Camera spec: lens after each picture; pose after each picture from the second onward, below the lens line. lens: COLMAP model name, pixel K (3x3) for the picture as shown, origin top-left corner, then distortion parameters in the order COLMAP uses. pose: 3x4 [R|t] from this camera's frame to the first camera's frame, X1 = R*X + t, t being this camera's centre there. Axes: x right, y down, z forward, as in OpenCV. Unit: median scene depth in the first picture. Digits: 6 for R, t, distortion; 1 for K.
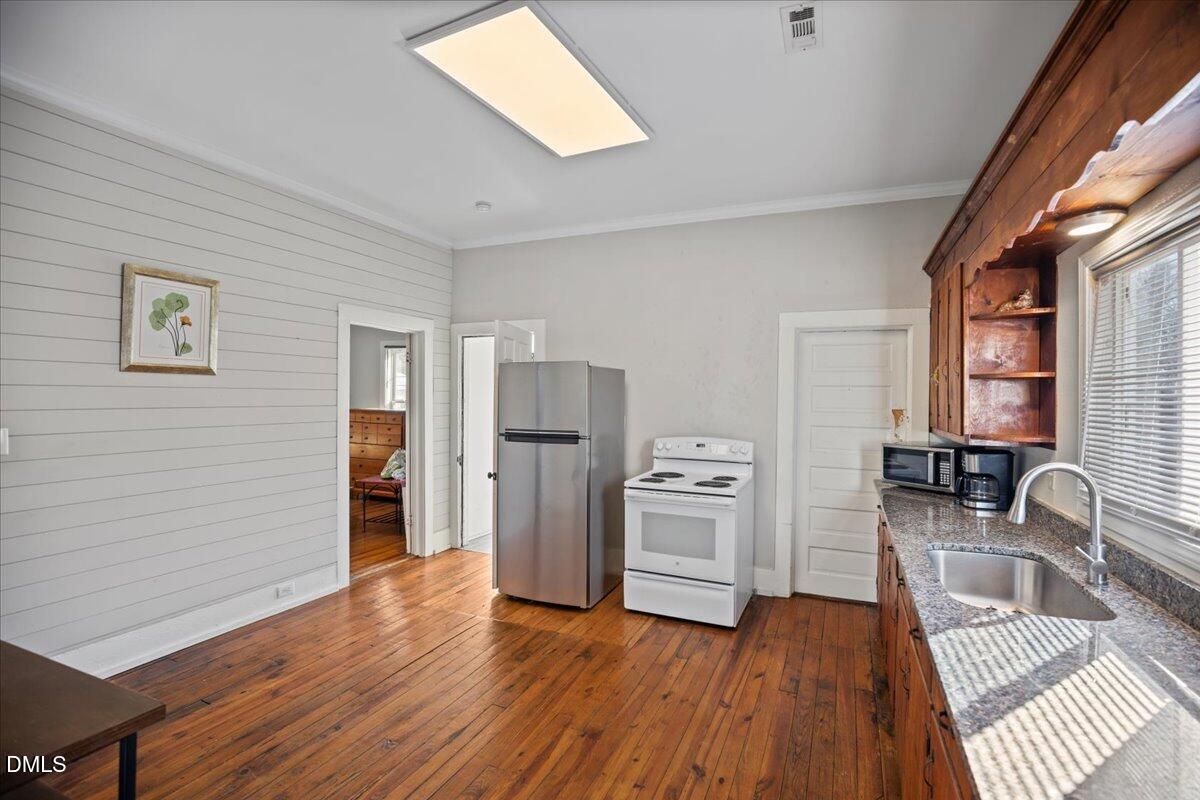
lens RADIAL K [[545.5, 0, 600.0], [0, 545.5, 400.0], [0, 0, 1]] dist [-0.036804, 0.006774]
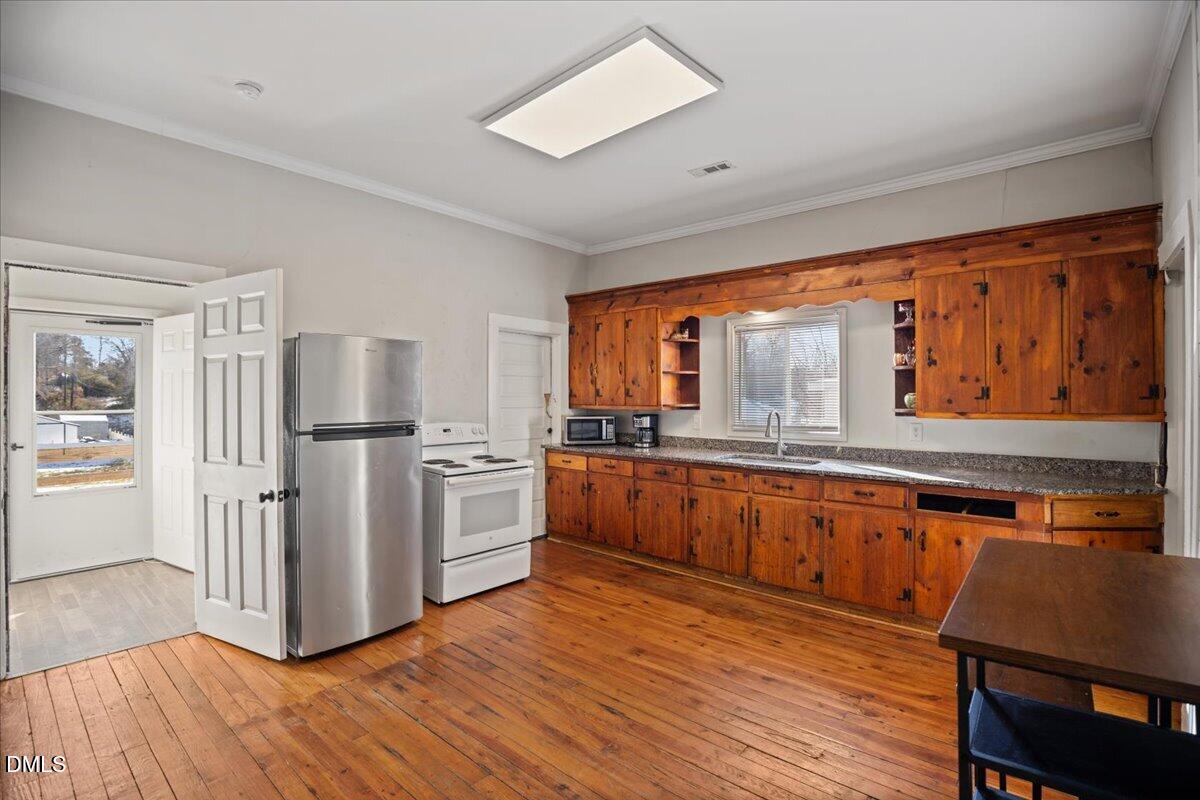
lens RADIAL K [[554.8, 0, 601.8], [0, 554.8, 396.5], [0, 0, 1]] dist [-0.016442, -0.000015]
pose [[0.306992, -0.012456, 0.951631, -0.851048], [0.007755, 0.999914, 0.010586, 0.011913], [-0.951680, 0.004130, 0.307062, 0.465708]]
